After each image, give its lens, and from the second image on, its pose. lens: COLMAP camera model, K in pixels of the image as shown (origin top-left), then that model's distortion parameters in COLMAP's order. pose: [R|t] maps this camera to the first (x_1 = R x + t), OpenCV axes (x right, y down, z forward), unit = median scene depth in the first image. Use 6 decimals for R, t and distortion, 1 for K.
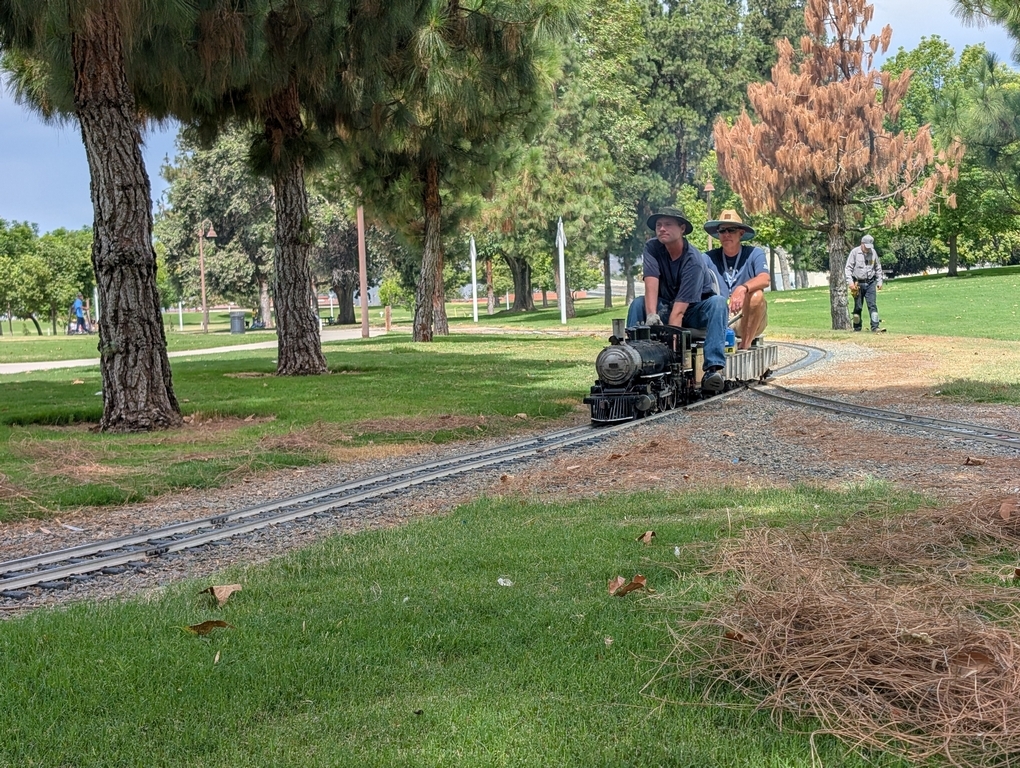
lens RADIAL K [[1503.4, 0, 510.8], [0, 1503.4, 400.5], [0, 0, 1]] dist [0.217934, -0.989725]
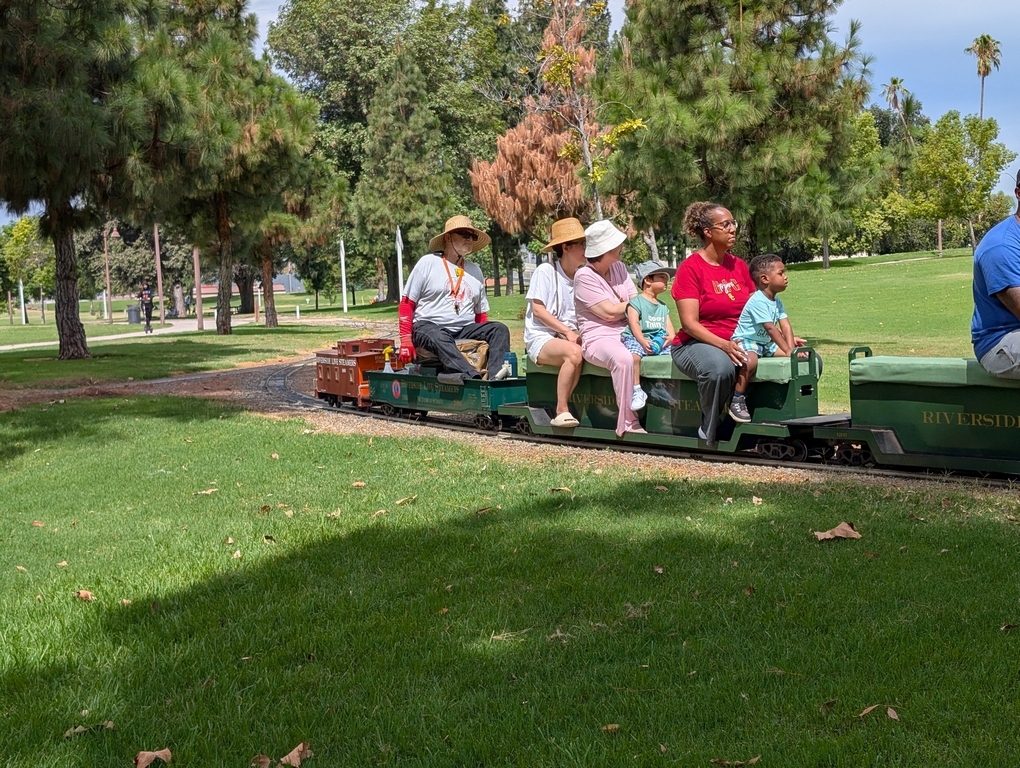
lens RADIAL K [[1505.1, 0, 512.3], [0, 1505.1, 408.3], [0, 0, 1]] dist [0.195018, -0.851227]
pose [[0.999411, -0.006988, 0.033601, 0.165244], [0.006451, 0.999850, 0.016068, 0.007400], [-0.033708, -0.015842, 0.999306, -0.388331]]
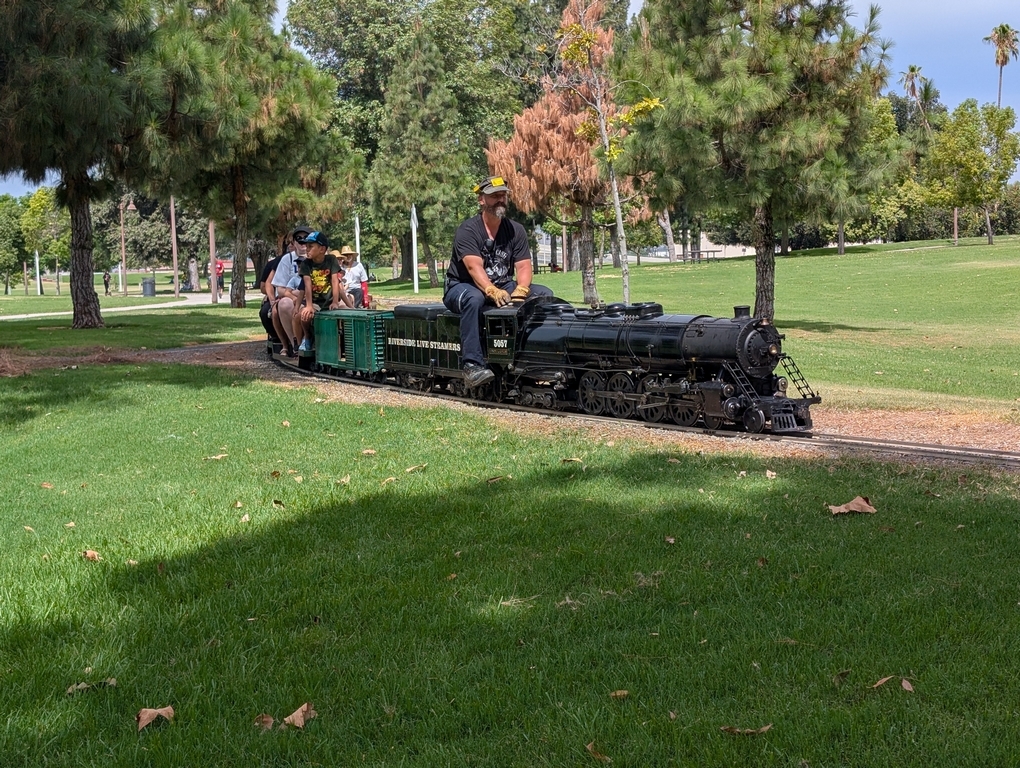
lens RADIAL K [[1502.2, 0, 510.0], [0, 1502.2, 384.0], [0, 0, 1]] dist [0.214255, -0.965357]
pose [[0.999619, 0.012702, 0.024510, 0.165108], [-0.013018, 0.999834, 0.012767, 0.009432], [-0.024344, -0.013081, 0.999618, -0.386101]]
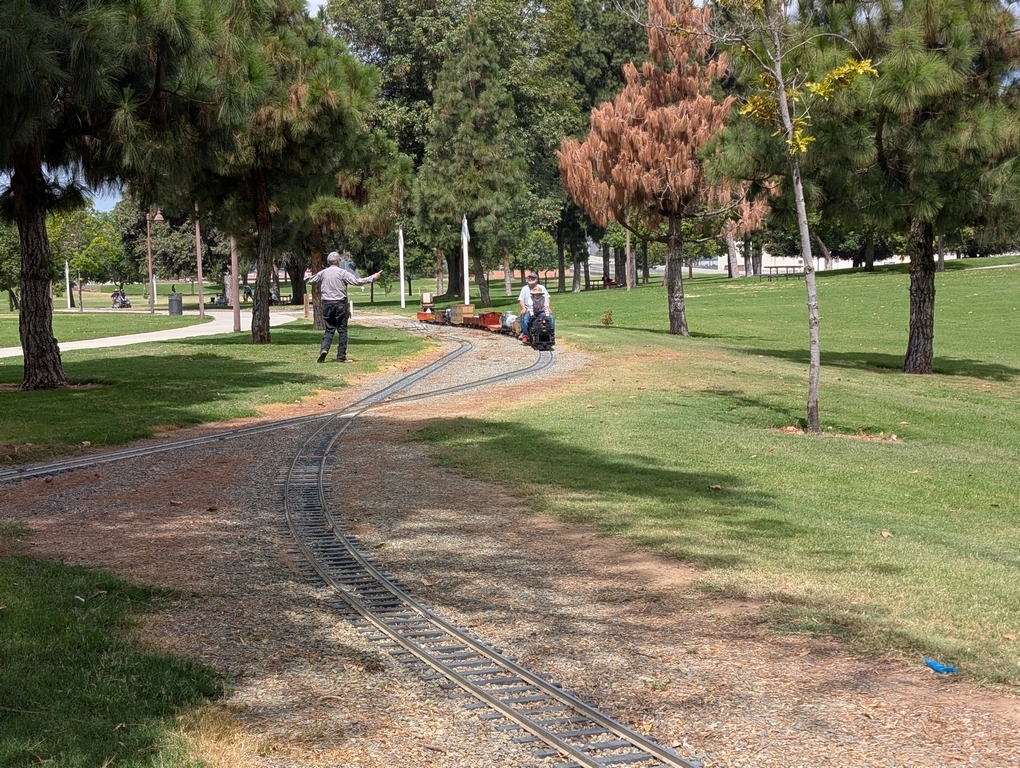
lens RADIAL K [[1500.4, 0, 472.4], [0, 1500.4, 389.0], [0, 0, 1]] dist [0.253049, -1.090979]
pose [[0.999455, 0.020557, -0.025828, 0.137446], [-0.020281, 0.999735, 0.010934, -0.021431], [0.026046, -0.010404, 0.999607, -0.113219]]
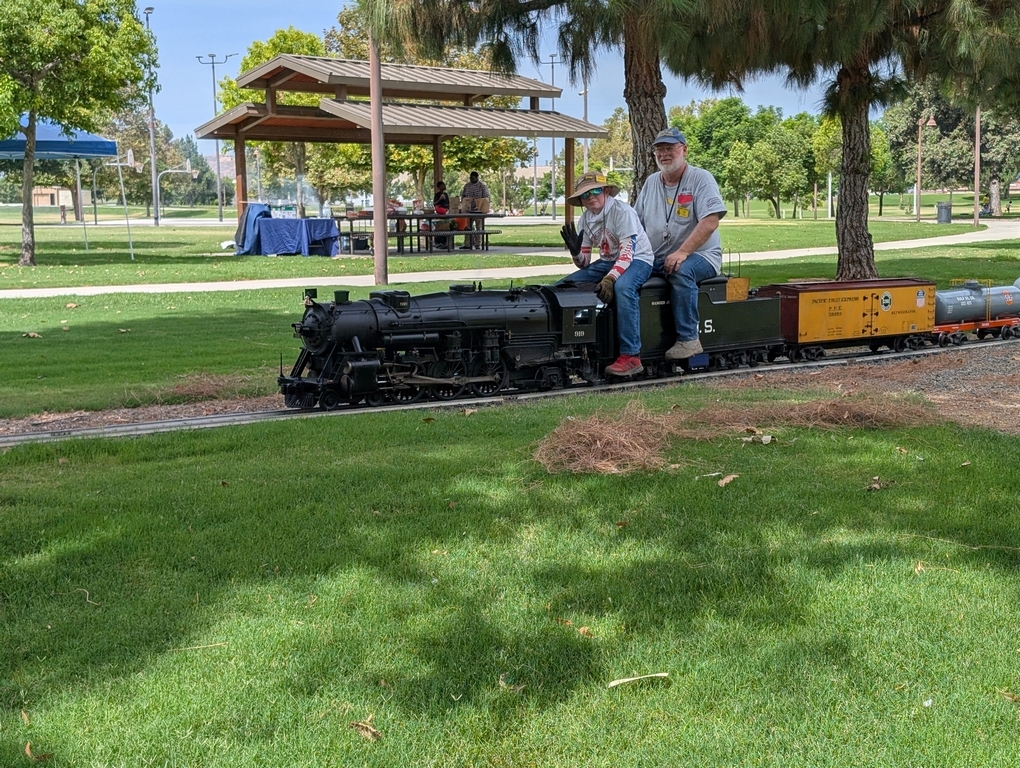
lens RADIAL K [[1503.0, 0, 512.3], [0, 1503.0, 390.9], [0, 0, 1]] dist [0.218124, -0.984798]
pose [[0.884291, 0.085762, -0.458993, 0.107902], [-0.051782, 0.994936, 0.086140, -0.012605], [0.464056, -0.052406, 0.884254, -0.117680]]
